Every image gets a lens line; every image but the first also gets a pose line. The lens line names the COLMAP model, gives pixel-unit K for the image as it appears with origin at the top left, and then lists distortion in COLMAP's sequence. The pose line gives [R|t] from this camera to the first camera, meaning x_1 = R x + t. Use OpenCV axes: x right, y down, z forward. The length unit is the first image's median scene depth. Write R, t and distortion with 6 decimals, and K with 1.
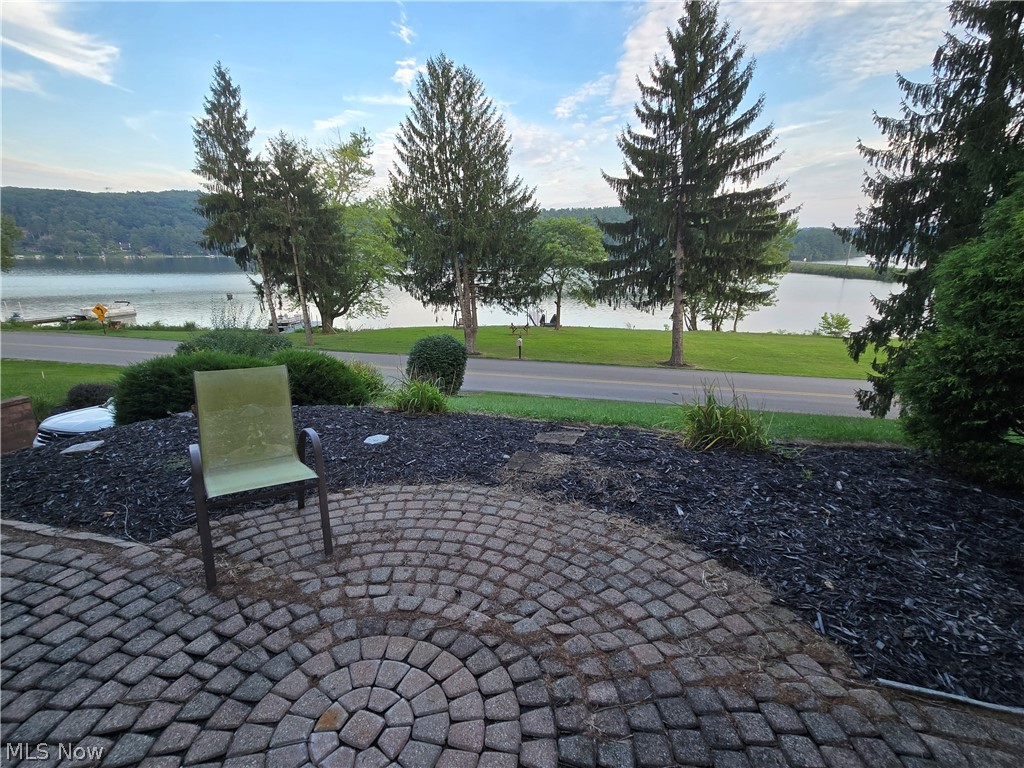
lens RADIAL K [[473.2, 0, 512.0], [0, 473.2, 384.0], [0, 0, 1]] dist [0.001831, 0.001132]
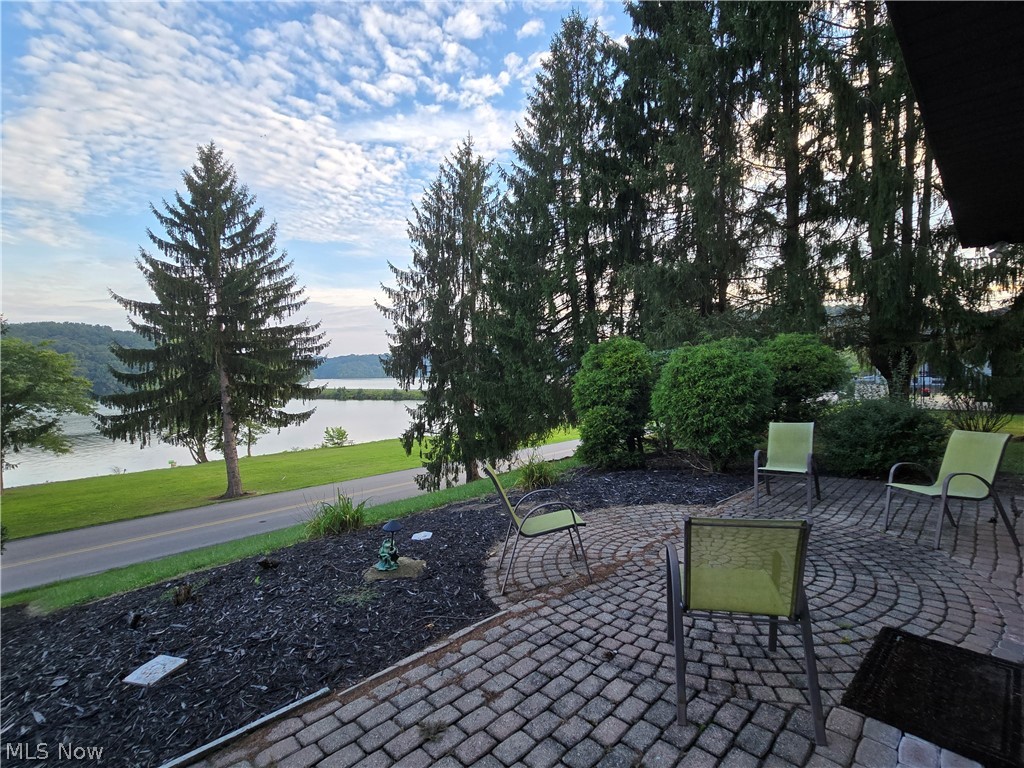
lens RADIAL K [[473.2, 0, 512.0], [0, 473.2, 384.0], [0, 0, 1]] dist [0.001831, 0.001132]
pose [[0.524115, -0.031164, 0.851077, -0.251730], [0.248616, 0.961400, -0.117900, -0.010916], [-0.814551, 0.273385, 0.511632, 0.026192]]
